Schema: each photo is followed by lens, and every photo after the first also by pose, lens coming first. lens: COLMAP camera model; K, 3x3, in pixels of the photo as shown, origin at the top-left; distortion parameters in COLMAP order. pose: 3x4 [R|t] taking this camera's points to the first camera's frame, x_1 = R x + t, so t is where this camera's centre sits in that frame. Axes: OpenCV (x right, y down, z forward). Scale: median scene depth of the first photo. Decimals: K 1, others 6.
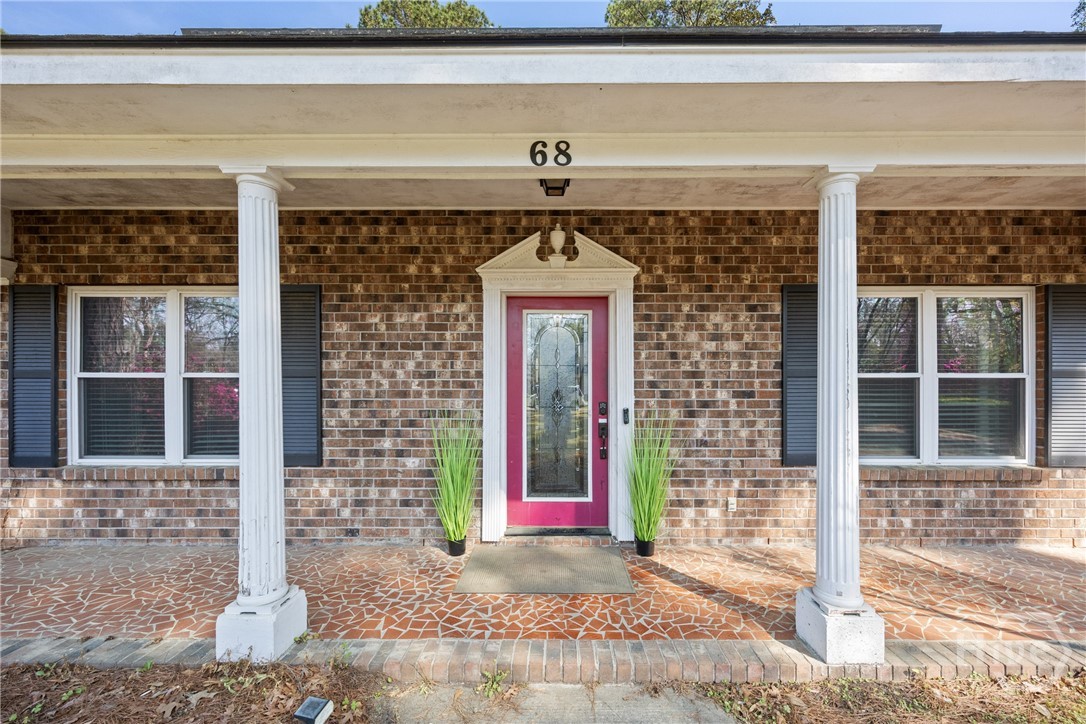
lens RADIAL K [[441.4, 0, 582.5], [0, 441.4, 381.2], [0, 0, 1]] dist [0.001823, 0.000453]
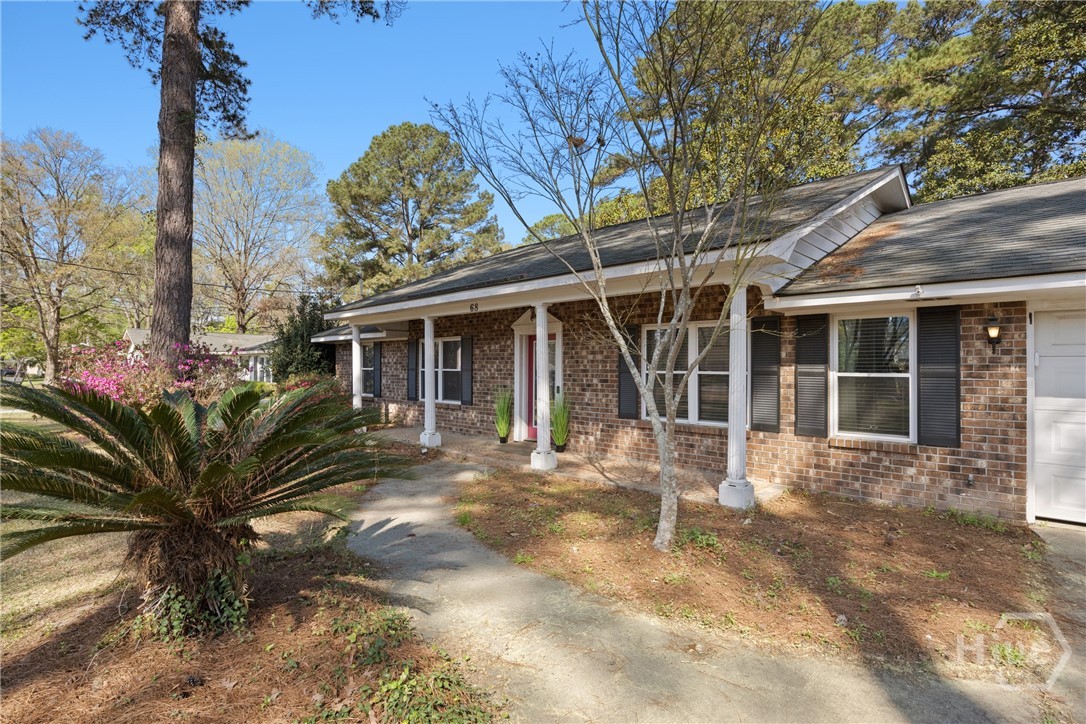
lens RADIAL K [[552.2, 0, 517.3], [0, 552.2, 362.0], [0, 0, 1]] dist [-0.001172, -0.000426]
pose [[0.683009, -0.004307, -0.730397, 1.931818], [-0.005463, 0.999925, -0.011005, -0.026749], [0.730389, 0.011507, 0.682934, -1.002989]]
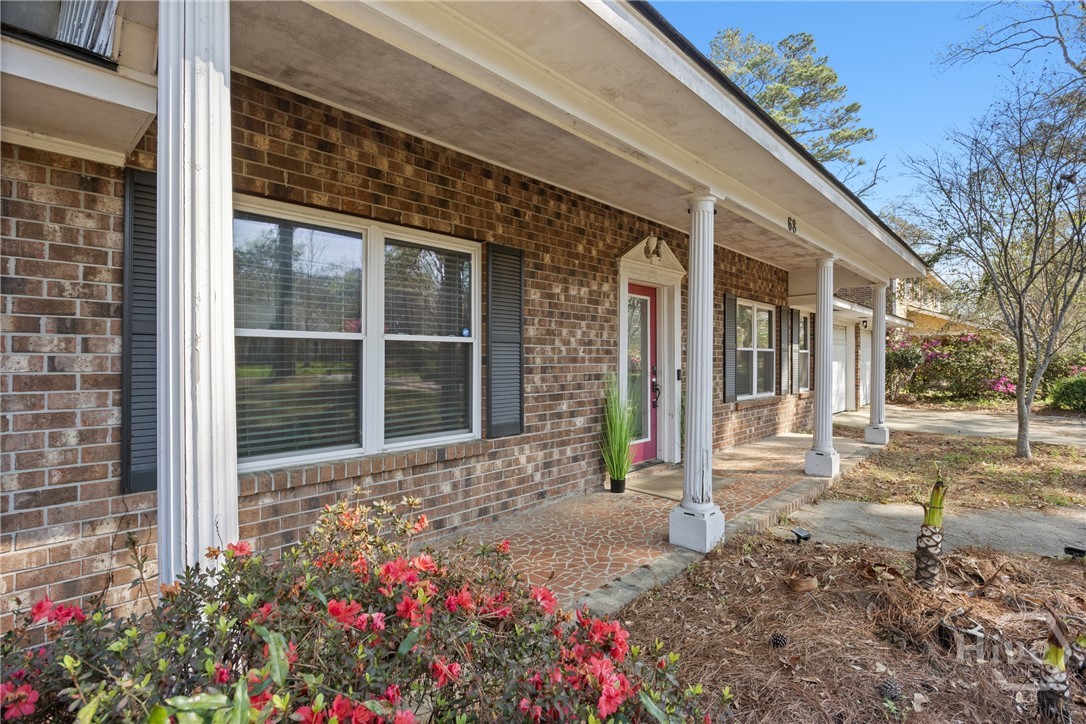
lens RADIAL K [[516.0, 0, 546.5], [0, 516.0, 356.8], [0, 0, 1]] dist [-0.002816, -0.000091]
pose [[0.685131, 0.000724, 0.728419, -1.391250], [0.003233, 0.999987, -0.004034, 0.026269], [-0.728413, 0.005119, 0.685120, 0.169379]]
